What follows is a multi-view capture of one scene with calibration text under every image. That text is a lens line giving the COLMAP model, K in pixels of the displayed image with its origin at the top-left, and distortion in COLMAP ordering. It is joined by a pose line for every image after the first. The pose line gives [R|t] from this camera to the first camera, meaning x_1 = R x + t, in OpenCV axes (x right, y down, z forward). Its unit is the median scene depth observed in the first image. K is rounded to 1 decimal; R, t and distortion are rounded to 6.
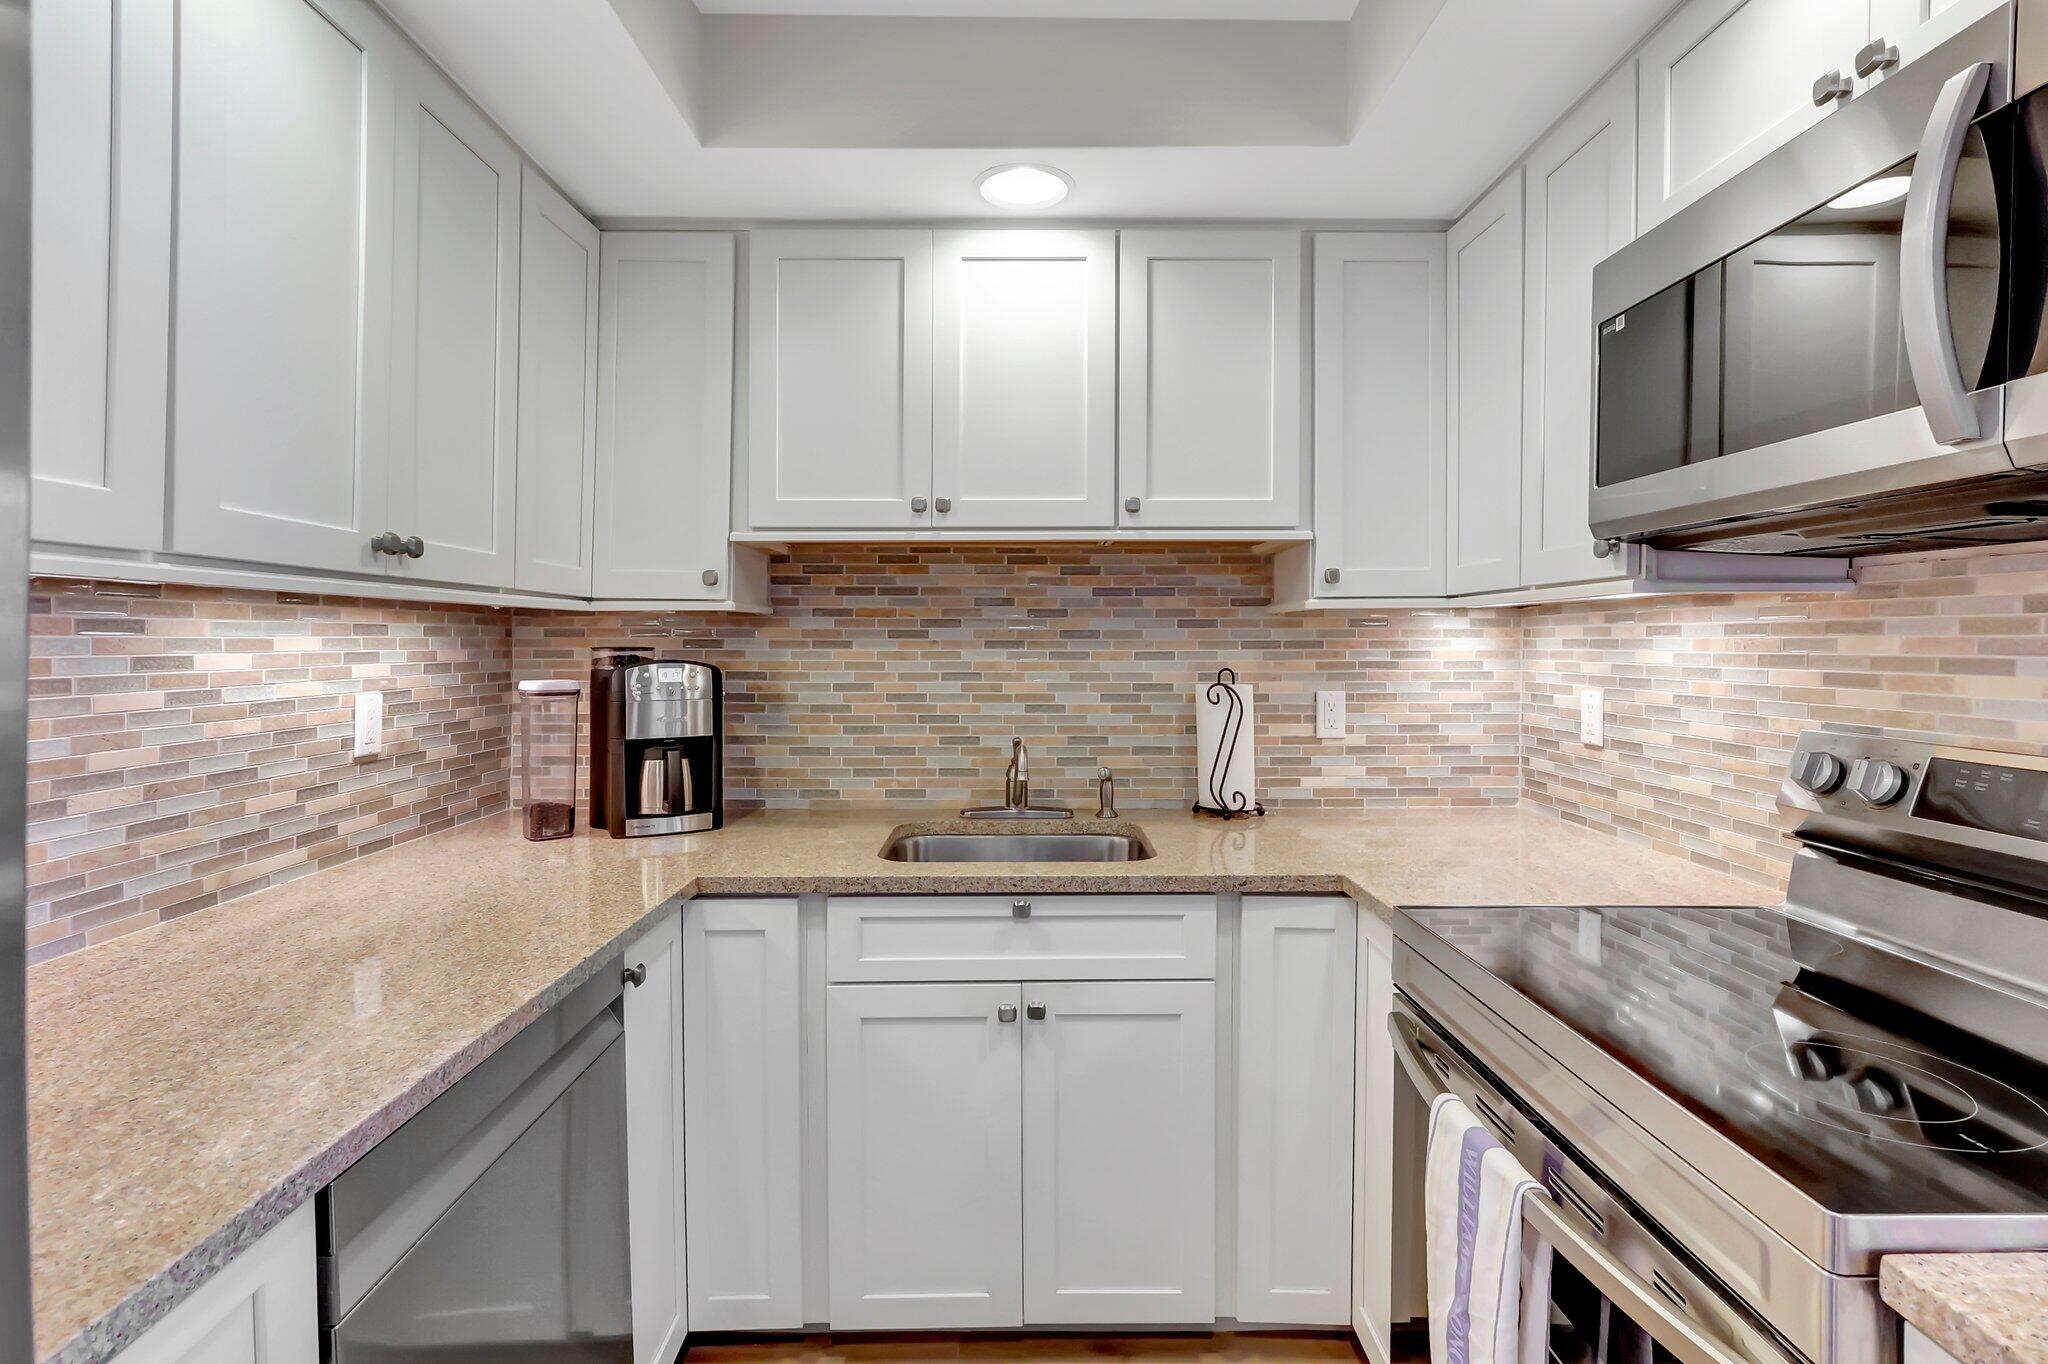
lens RADIAL K [[953.7, 0, 1028.2], [0, 953.7, 647.1], [0, 0, 1]] dist [0.009649, -0.000088]
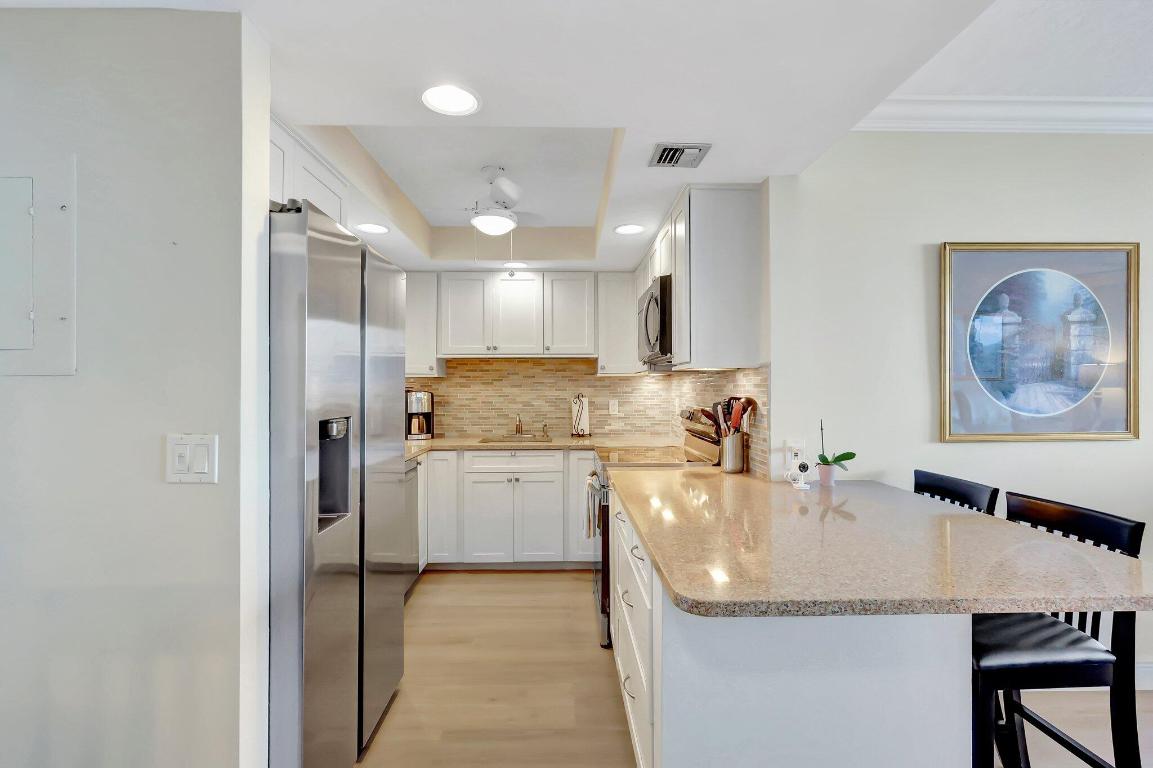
lens RADIAL K [[544.7, 0, 577.3], [0, 544.7, 390.6], [0, 0, 1]] dist [-0.002713, -0.000122]
pose [[0.999993, -0.000809, 0.003633, 0.206212], [0.000809, 1.000000, 0.000126, 0.012737], [-0.003633, -0.000123, 0.999993, -1.032513]]
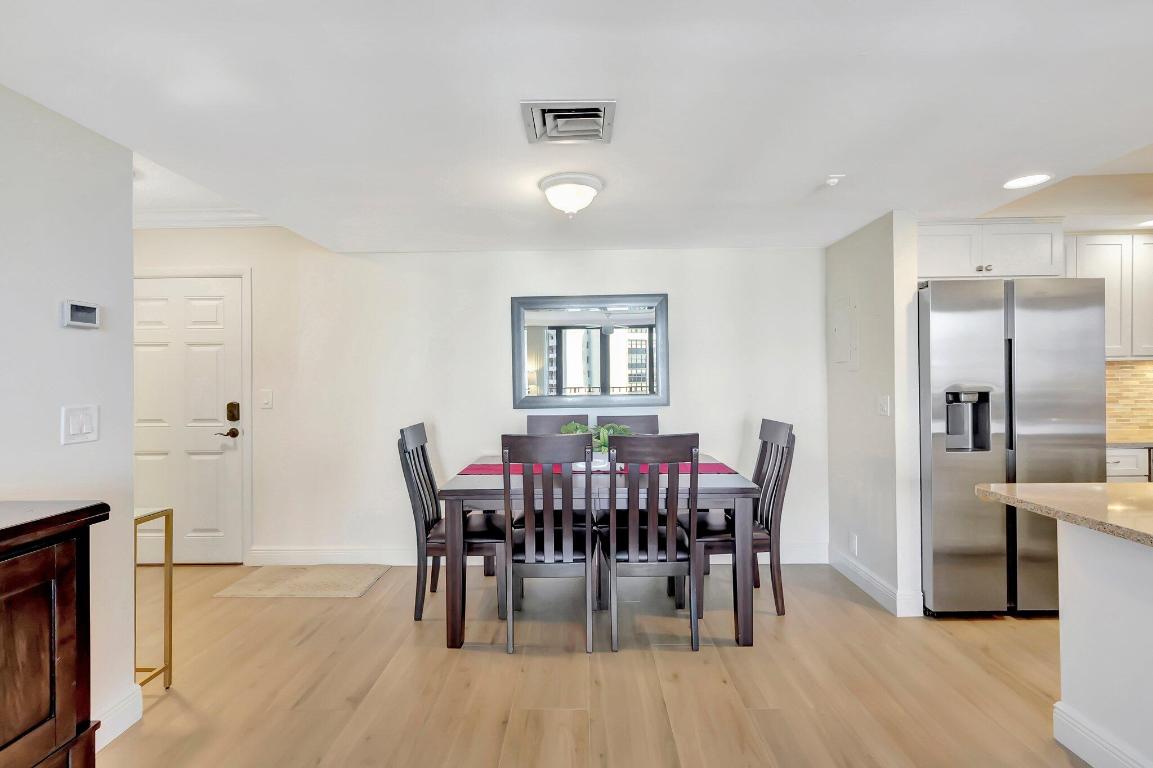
lens RADIAL K [[532.8, 0, 578.7], [0, 532.8, 378.6], [0, 0, 1]] dist [-0.000055, -0.000195]
pose [[-0.039140, 0.000630, -0.999234, 1.312483], [0.005019, 0.999987, 0.000434, 0.013164], [0.999221, -0.004998, -0.039142, -1.188115]]
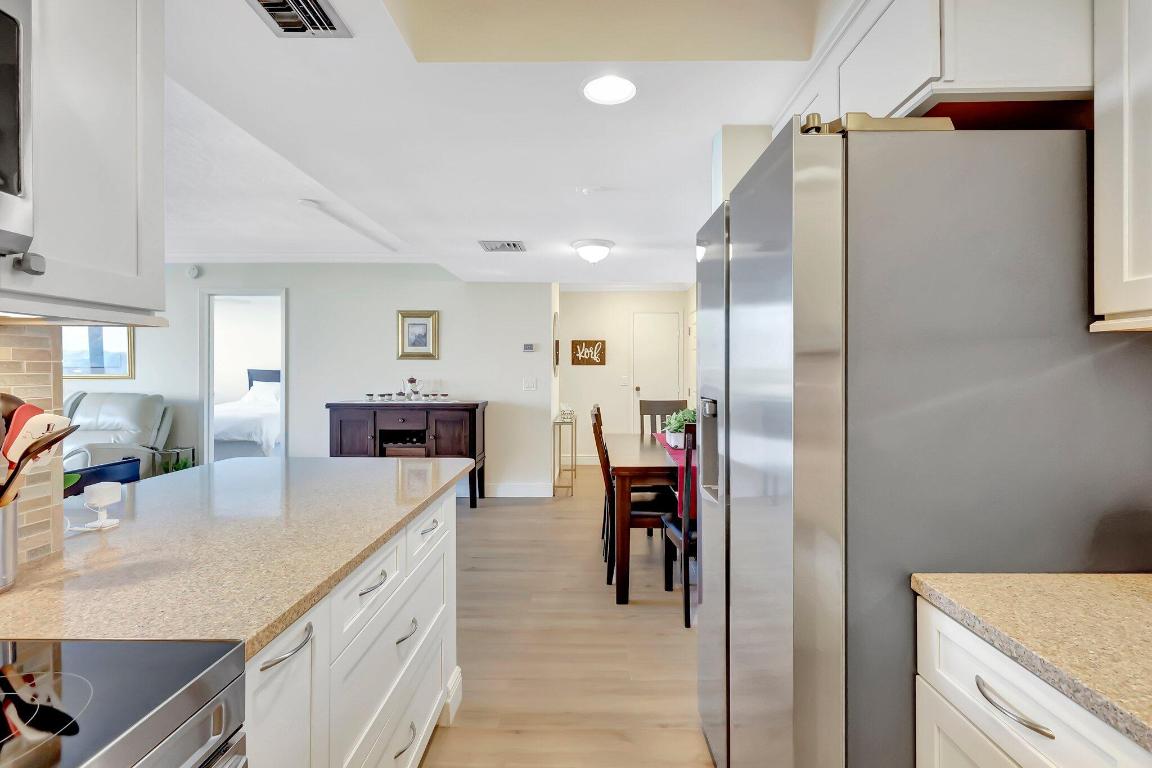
lens RADIAL K [[544.2, 0, 576.8], [0, 544.2, 390.6], [0, 0, 1]] dist [-0.002713, -0.000122]
pose [[-0.999082, 0.000353, 0.042844, 0.025667], [0.002216, 0.999054, 0.043439, 0.001168], [-0.042788, 0.043494, -0.998137, 0.754343]]
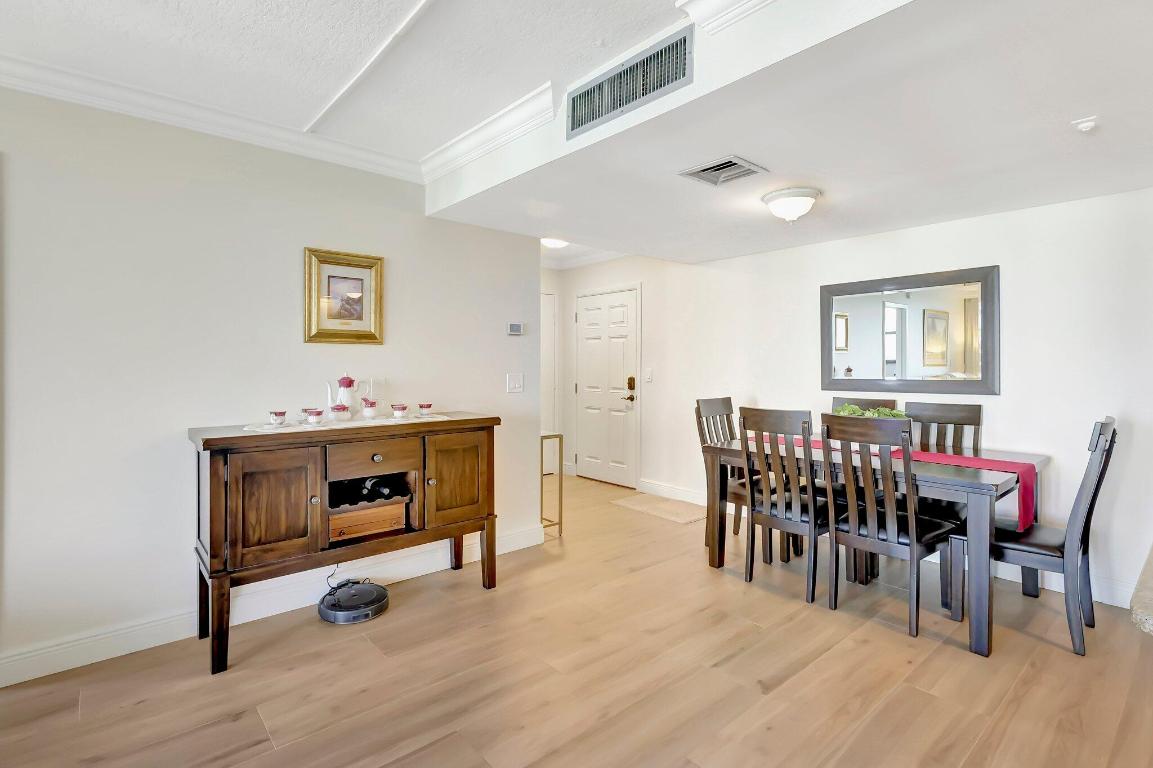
lens RADIAL K [[570.7, 0, 594.1], [0, 570.7, 372.7], [0, 0, 1]] dist [-0.002541, -0.000610]
pose [[-0.772106, 0.011804, -0.635384, 1.478566], [-0.001481, 0.999791, 0.020373, 0.010336], [0.635492, 0.016672, -0.771928, -0.368100]]
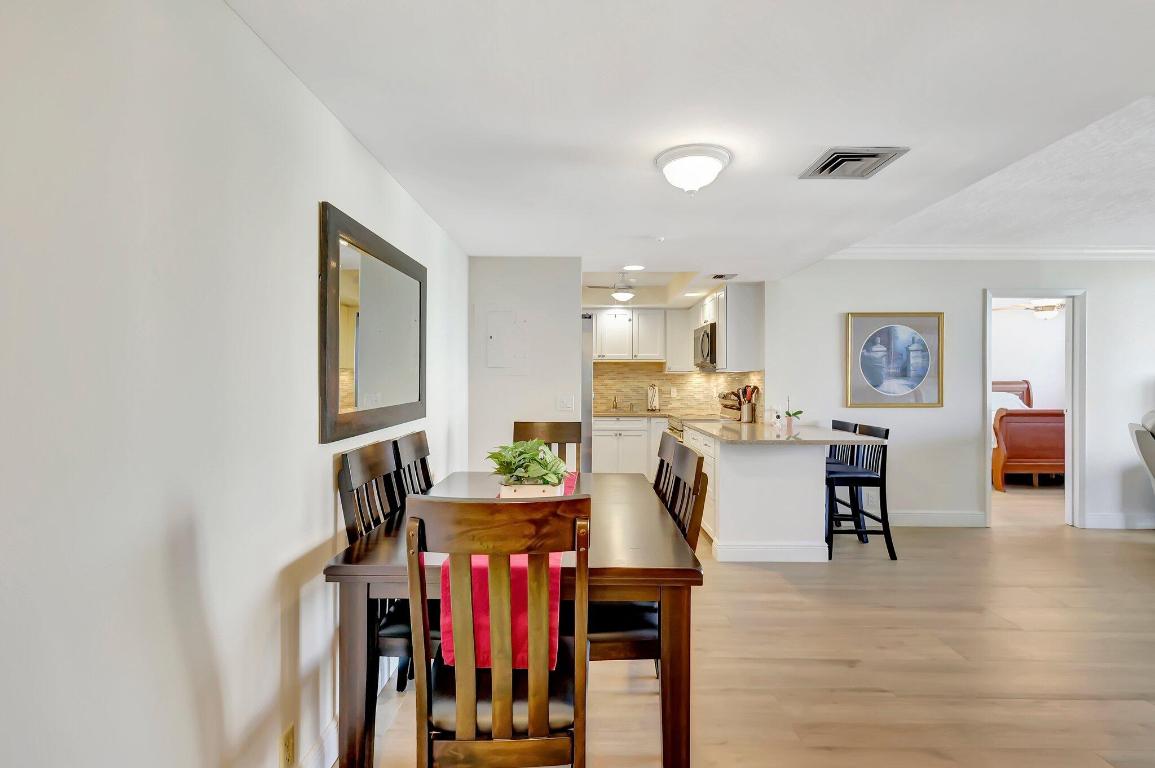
lens RADIAL K [[564.6, 0, 577.5], [0, 564.6, 384.0], [0, 0, 1]] dist [-0.001172, -0.000187]
pose [[0.999654, 0.004839, -0.025861, -0.154397], [-0.004781, 0.999986, 0.002292, 0.018724], [0.025872, -0.002168, 0.999663, -2.431234]]
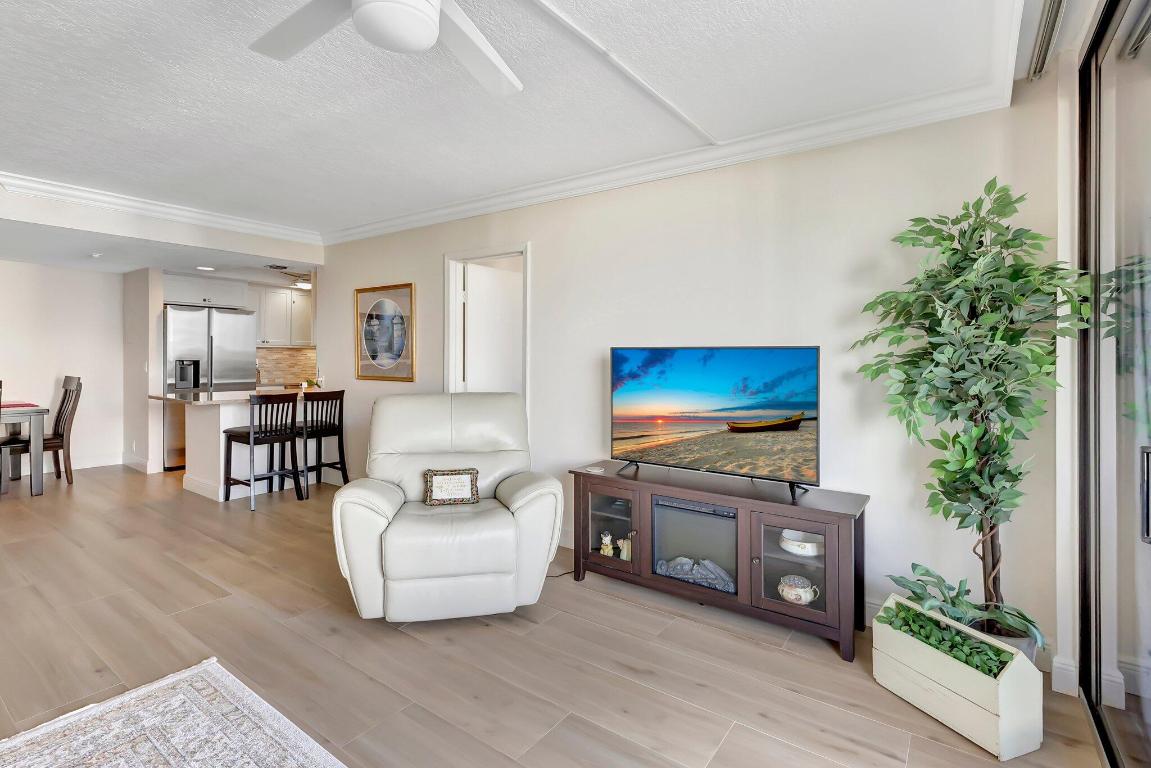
lens RADIAL K [[545.7, 0, 572.5], [0, 545.7, 362.8], [0, 0, 1]] dist [-0.000445, 0.001494]
pose [[0.797213, 0.017247, -0.603452, 3.420201], [-0.015265, 0.999848, 0.008410, 0.011459], [0.603505, 0.002507, 0.797355, -1.344643]]
